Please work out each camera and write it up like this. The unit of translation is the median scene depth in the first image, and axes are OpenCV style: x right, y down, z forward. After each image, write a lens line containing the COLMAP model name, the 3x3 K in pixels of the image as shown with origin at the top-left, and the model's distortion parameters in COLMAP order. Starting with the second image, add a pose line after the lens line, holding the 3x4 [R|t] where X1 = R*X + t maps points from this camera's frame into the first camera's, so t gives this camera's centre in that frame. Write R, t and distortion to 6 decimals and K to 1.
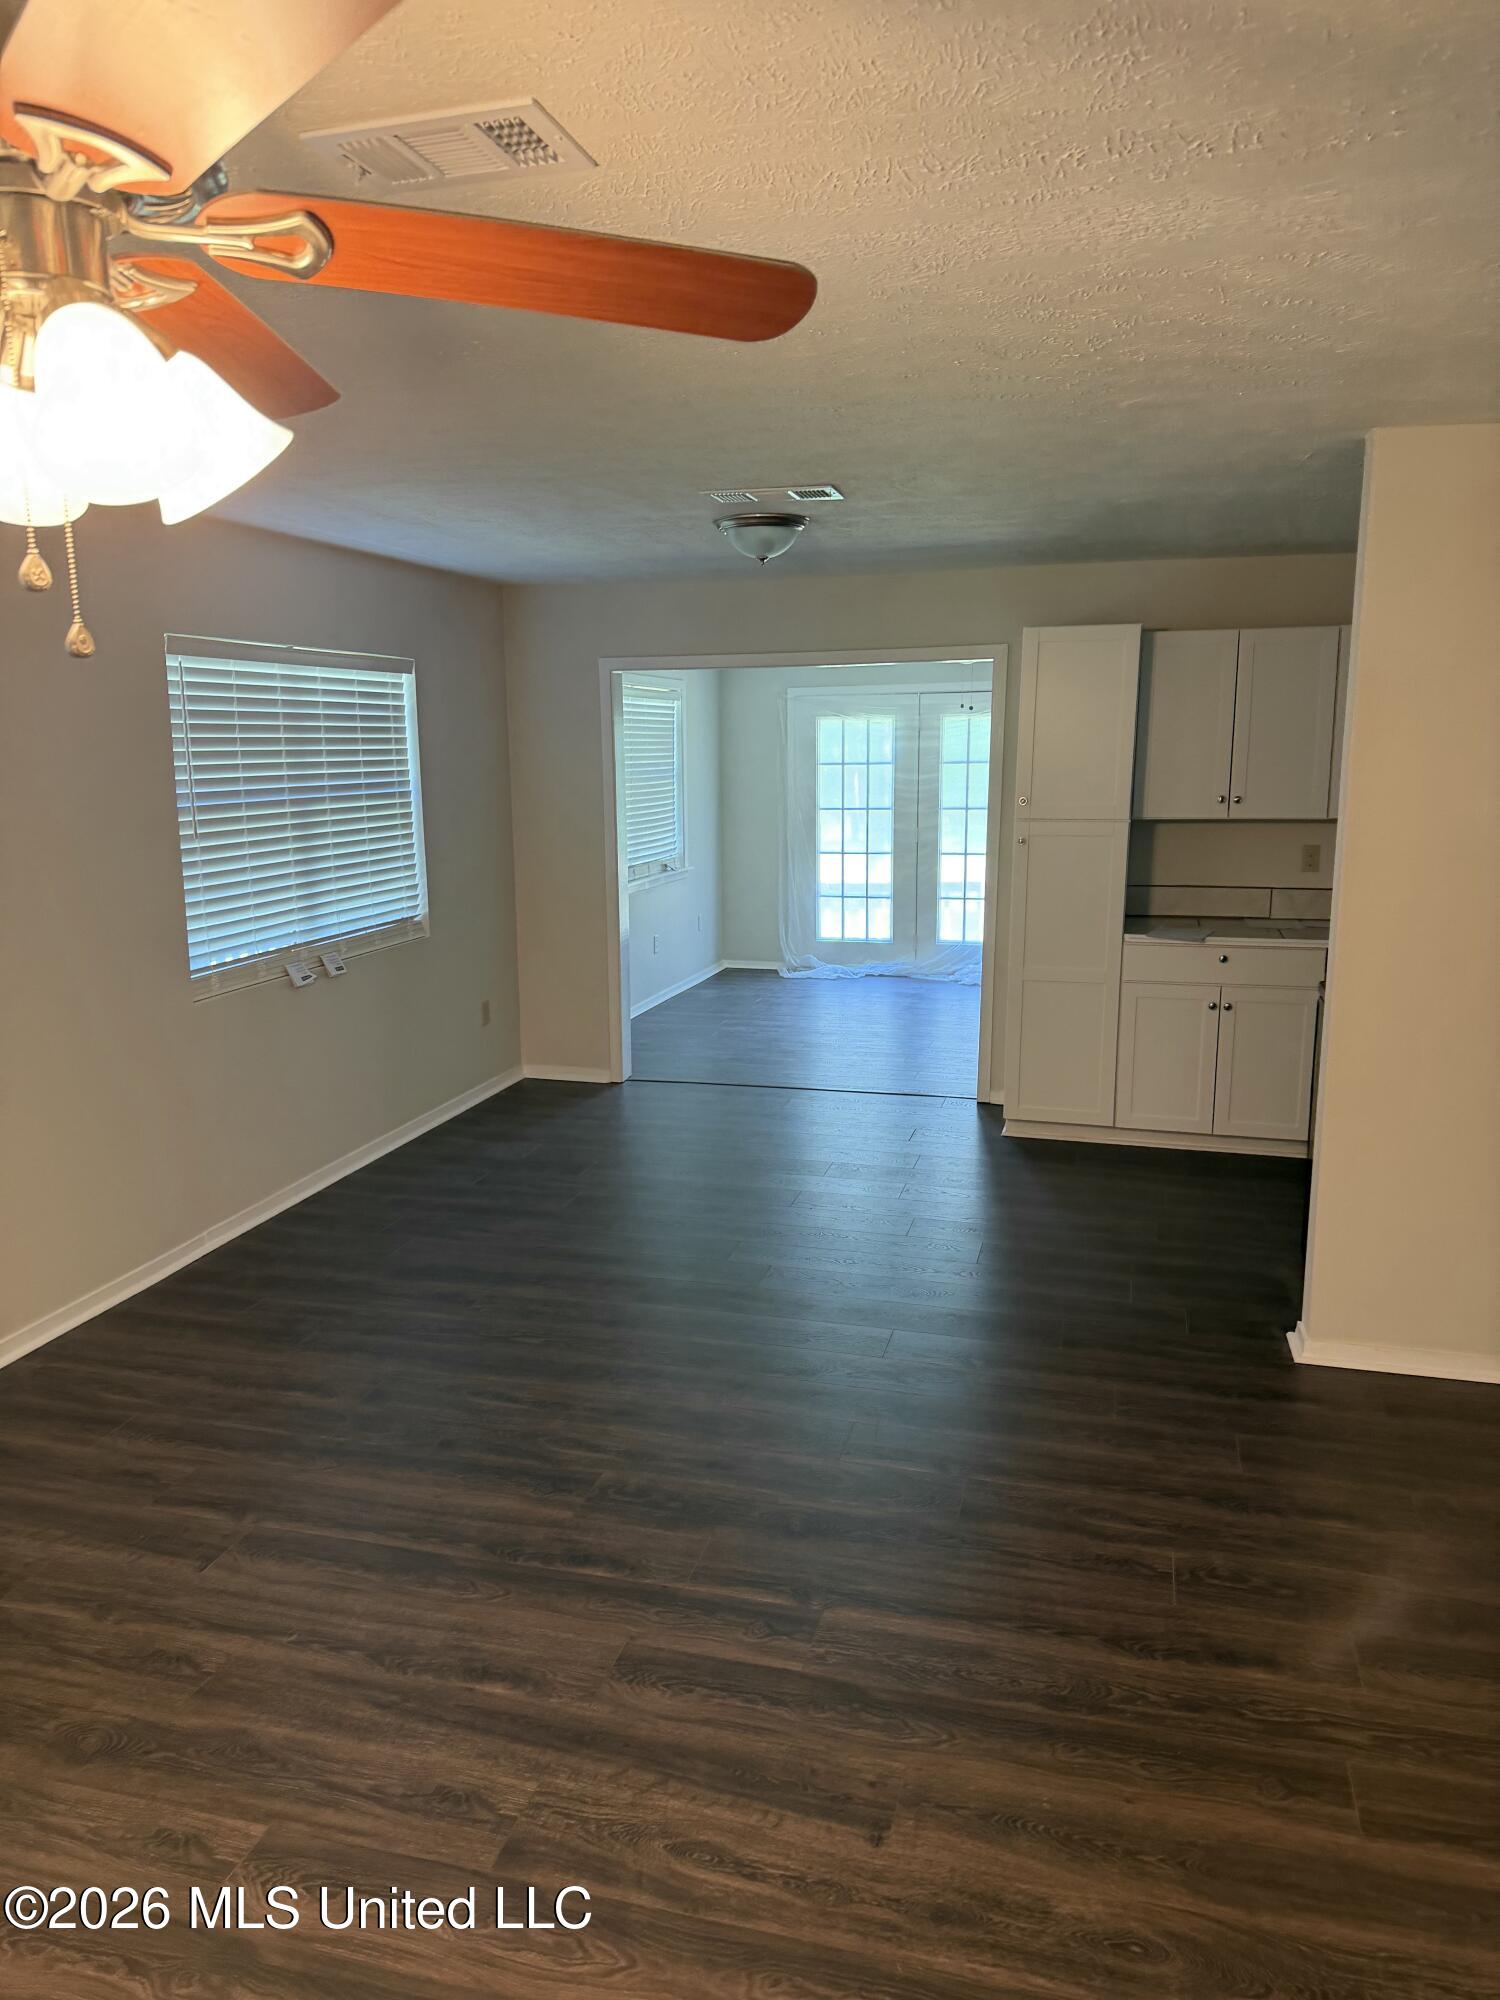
lens RADIAL K [[1420.9, 0, 750.0], [0, 1420.9, 1000.0], [0, 0, 1]] dist [-0.000032, -0.006567]
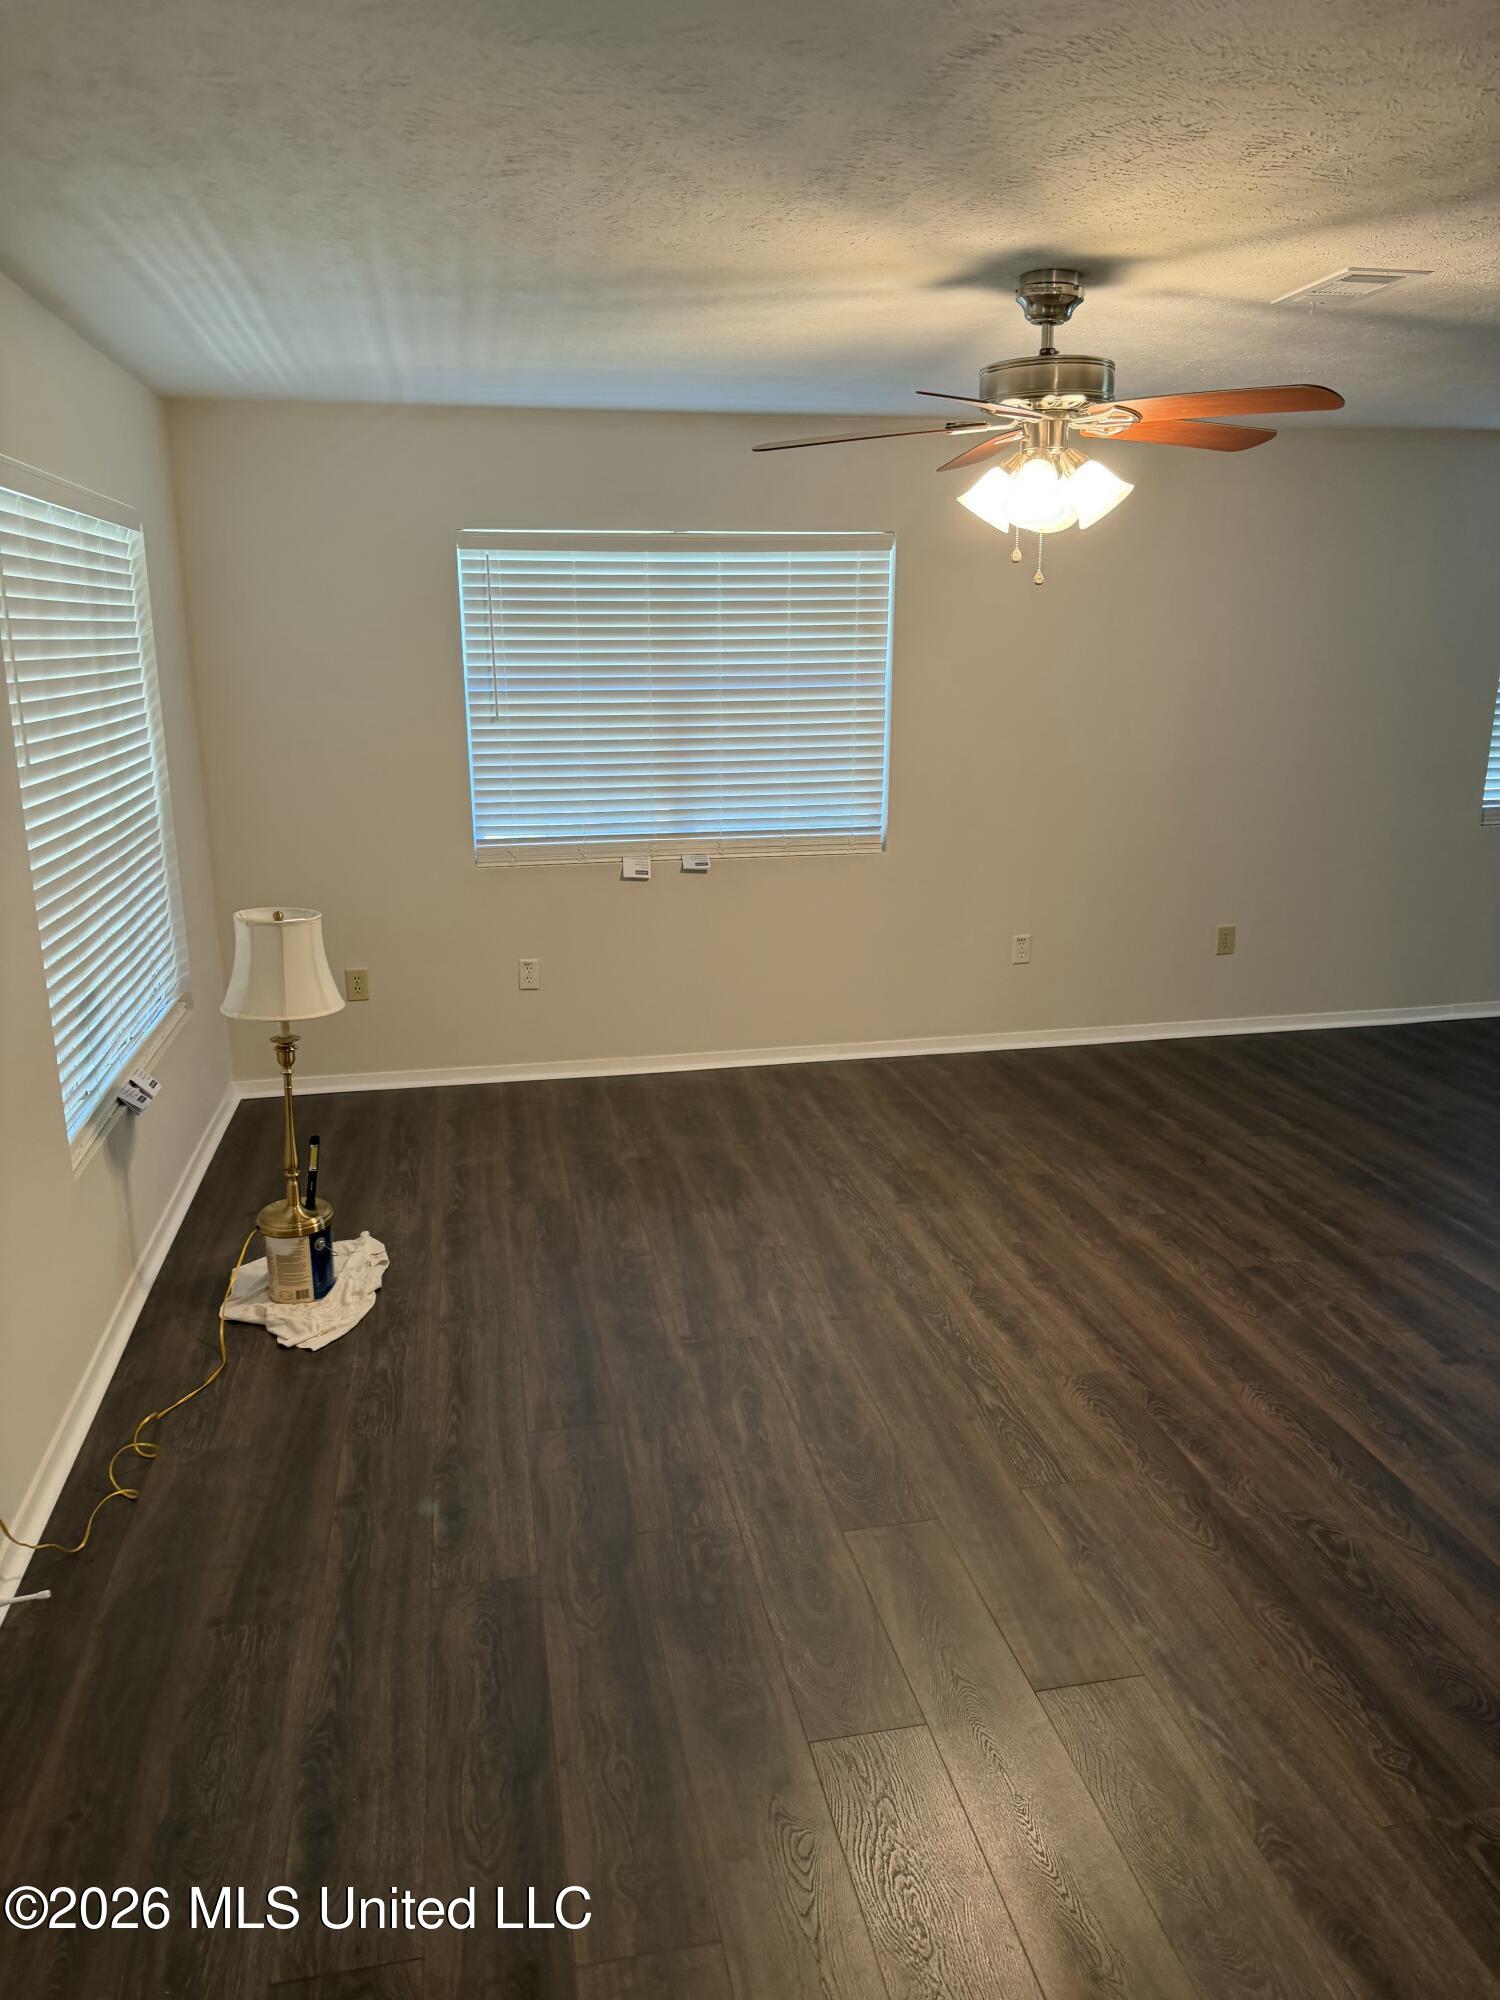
lens RADIAL K [[1420.9, 0, 750.0], [0, 1420.9, 1000.0], [0, 0, 1]] dist [-0.000032, -0.006567]
pose [[0.451857, 0.231190, -0.861613, 0.803830], [-0.160076, 0.971172, 0.176638, 0.060407], [0.877611, 0.058108, 0.475839, -0.320781]]
